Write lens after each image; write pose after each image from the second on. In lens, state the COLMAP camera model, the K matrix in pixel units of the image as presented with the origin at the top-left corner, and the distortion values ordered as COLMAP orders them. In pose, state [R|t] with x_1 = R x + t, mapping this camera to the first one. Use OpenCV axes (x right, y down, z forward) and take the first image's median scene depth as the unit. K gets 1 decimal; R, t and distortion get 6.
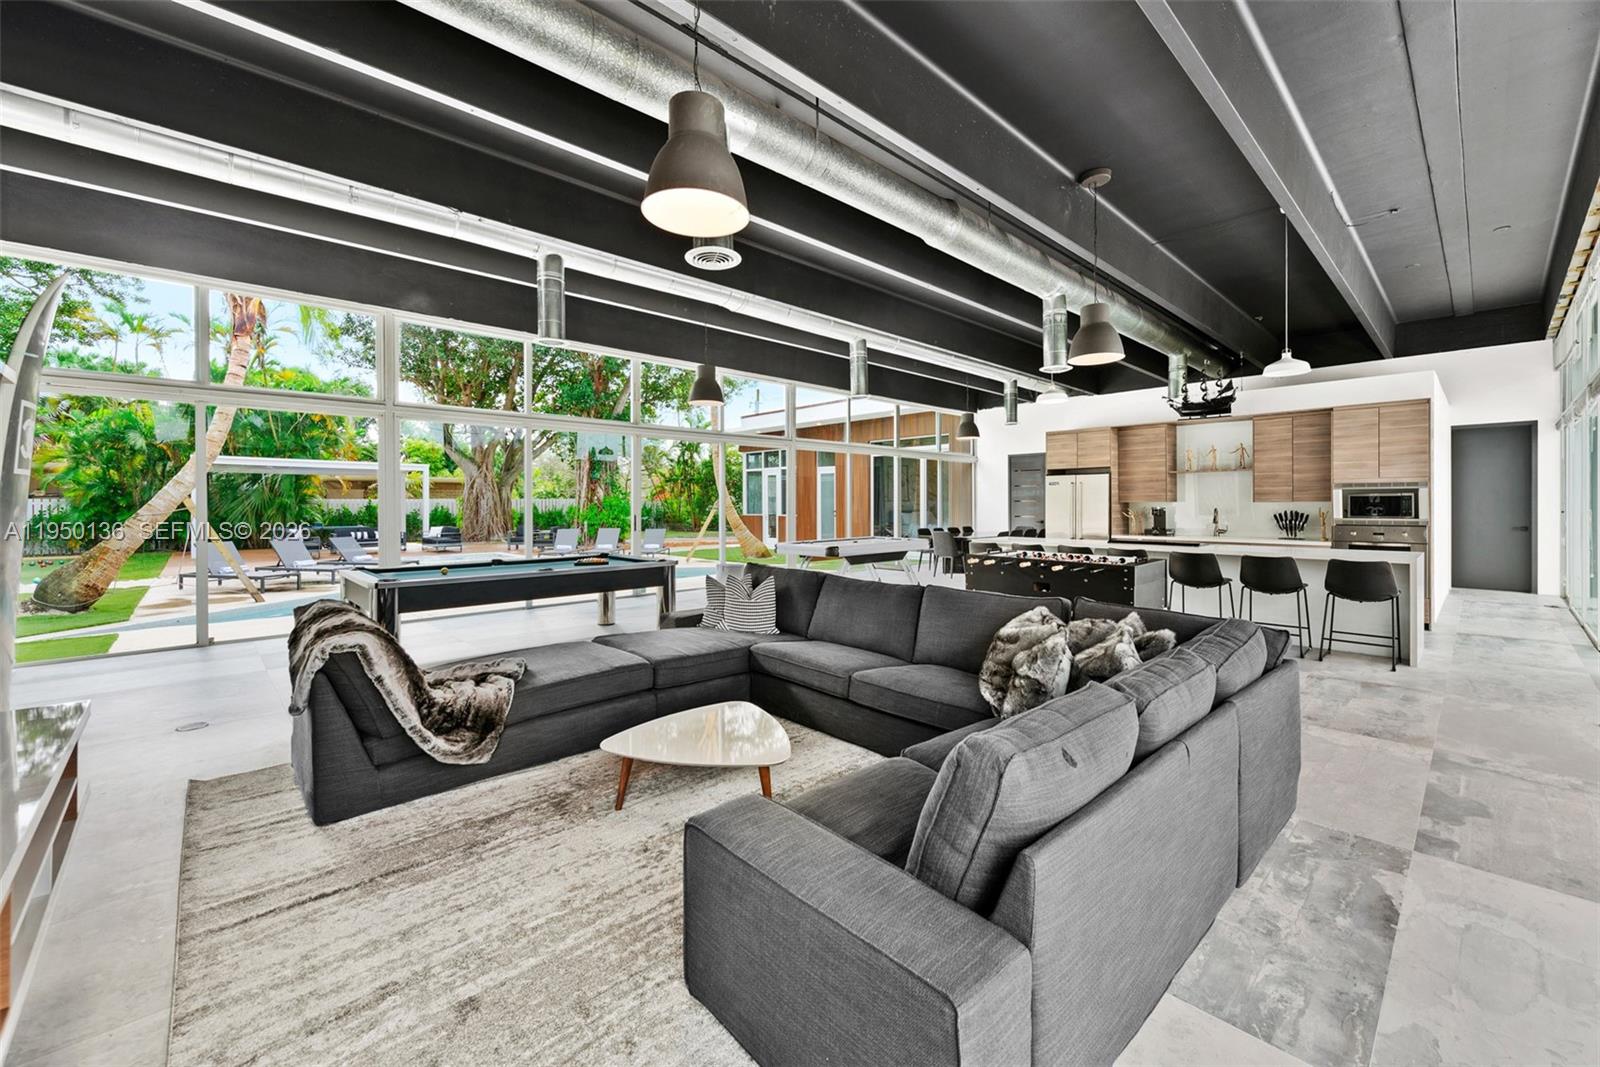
lens RADIAL K [[638.3, 0, 797.8], [0, 638.3, 509.5], [0, 0, 1]] dist [-0.000450, -0.000285]
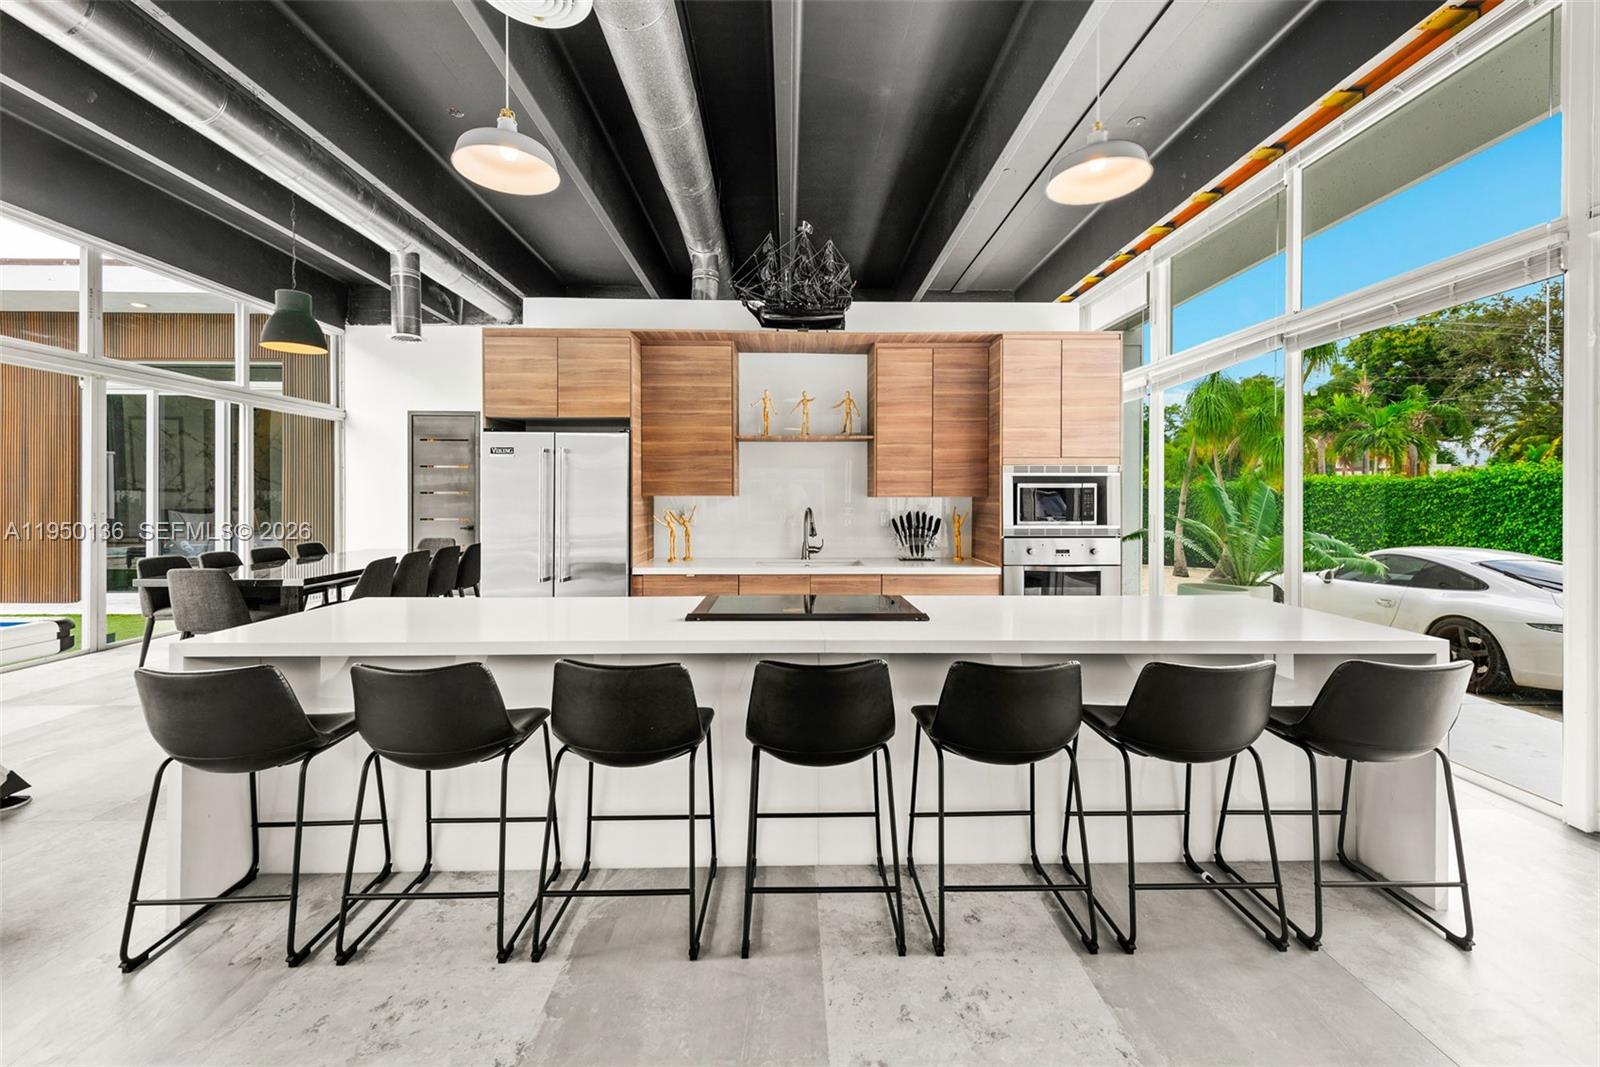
lens RADIAL K [[638.3, 0, 797.8], [0, 638.3, 509.5], [0, 0, 1]] dist [-0.000450, -0.000285]
pose [[0.668194, -0.009579, 0.743925, 0.223144], [0.001964, 0.999936, 0.011112, -0.006172], [-0.743984, -0.005964, 0.668171, 0.586006]]
